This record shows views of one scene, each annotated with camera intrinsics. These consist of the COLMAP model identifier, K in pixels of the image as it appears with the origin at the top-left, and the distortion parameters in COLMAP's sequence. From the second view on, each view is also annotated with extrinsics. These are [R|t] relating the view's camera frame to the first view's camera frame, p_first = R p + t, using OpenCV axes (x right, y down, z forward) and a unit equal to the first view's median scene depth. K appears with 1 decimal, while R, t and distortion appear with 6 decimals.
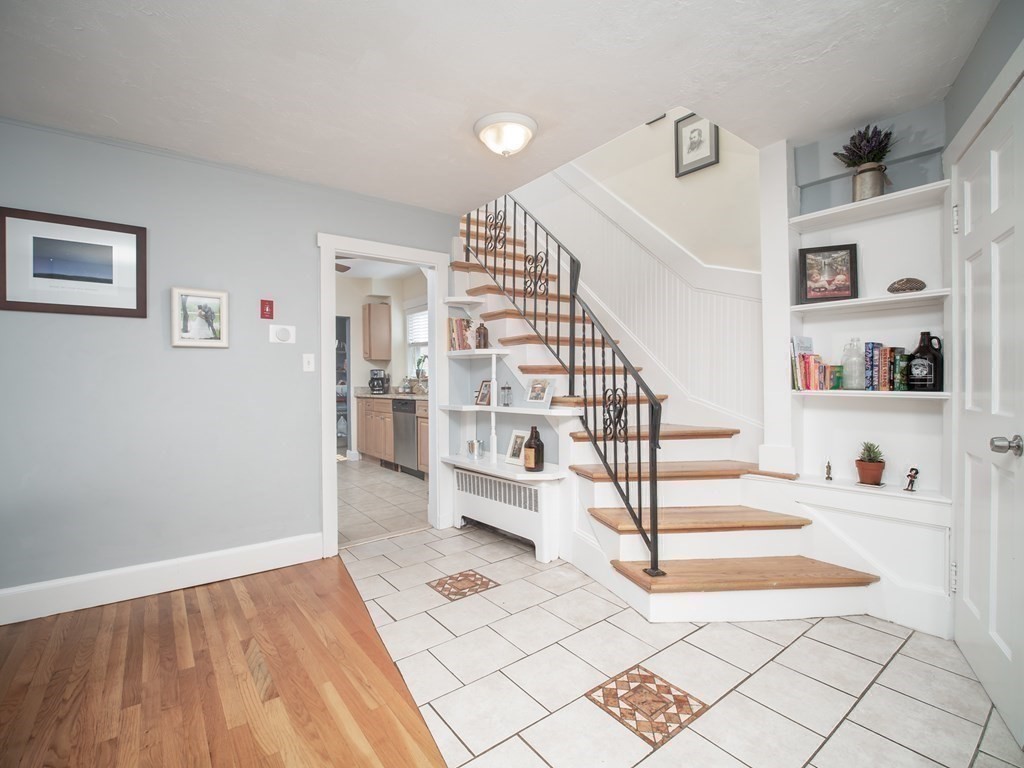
lens RADIAL K [[471.1, 0, 507.1], [0, 471.1, 383.0], [0, 0, 1]] dist [-0.016131, -0.001768]
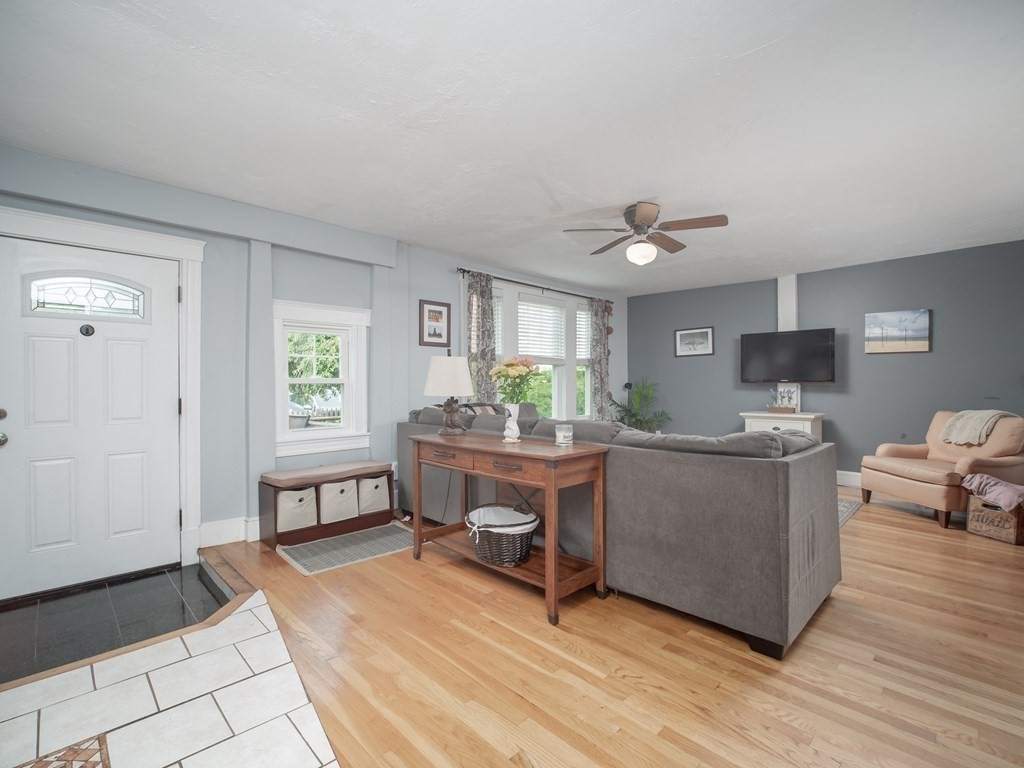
lens RADIAL K [[471.1, 0, 507.1], [0, 471.1, 383.0], [0, 0, 1]] dist [-0.016131, -0.001768]
pose [[-0.991340, 0.010446, -0.130903, -0.256255], [0.009397, 0.999919, 0.008627, -0.002527], [0.130982, 0.007322, -0.991358, 1.212751]]
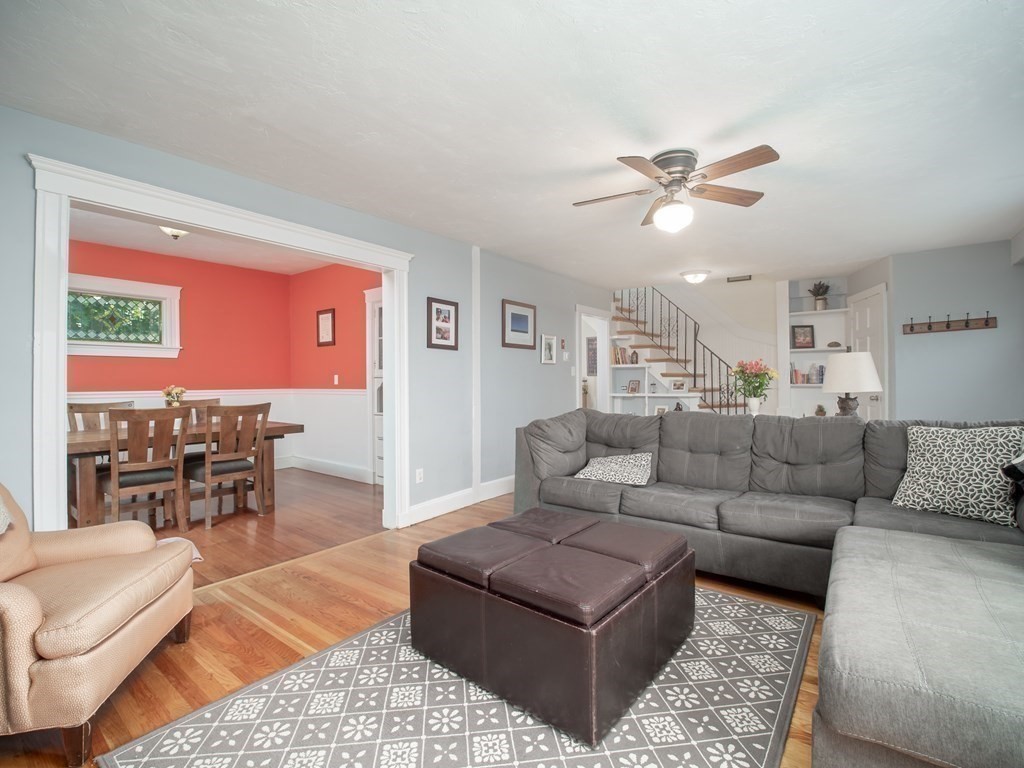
lens RADIAL K [[471.1, 0, 507.1], [0, 471.1, 383.0], [0, 0, 1]] dist [-0.016131, -0.001768]
pose [[0.967630, -0.002169, 0.252363, -1.438177], [0.003737, 0.999977, -0.005735, 0.018170], [-0.252345, 0.006492, 0.967616, -0.985735]]
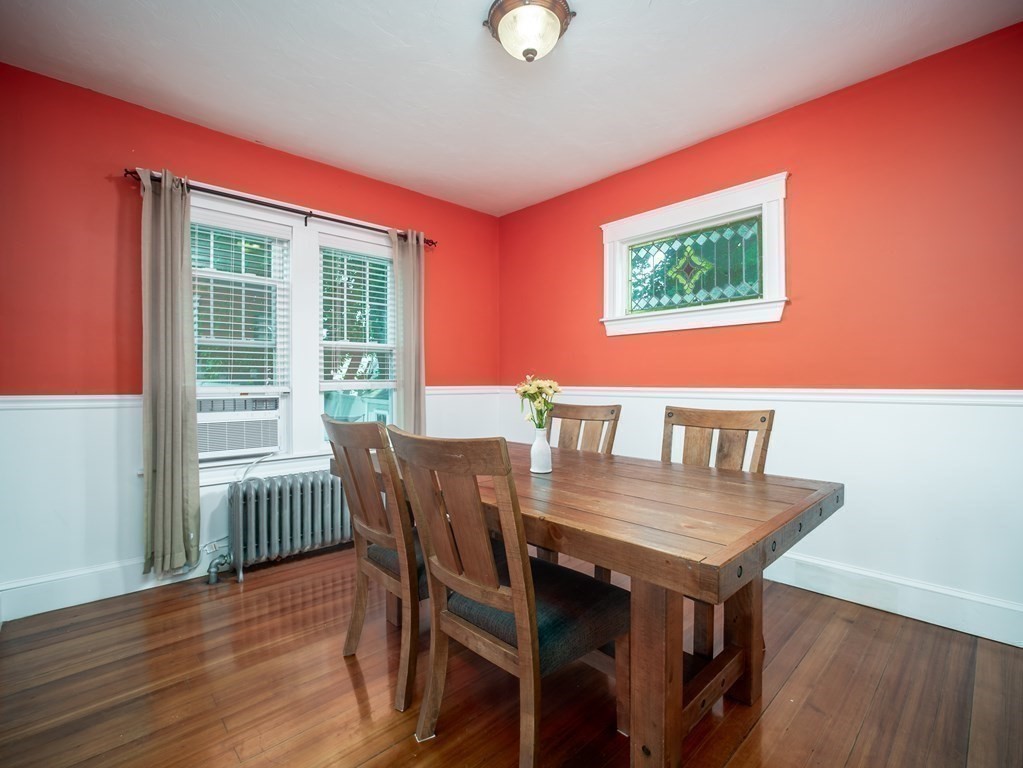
lens RADIAL K [[475.7, 0, 501.7], [0, 475.7, 383.1], [0, 0, 1]] dist [-0.003057, -0.000084]
pose [[0.108027, 0.006965, -0.994124, -1.372506], [-0.002947, 0.999973, 0.006686, 0.019388], [0.994144, 0.002208, 0.108045, 0.767496]]
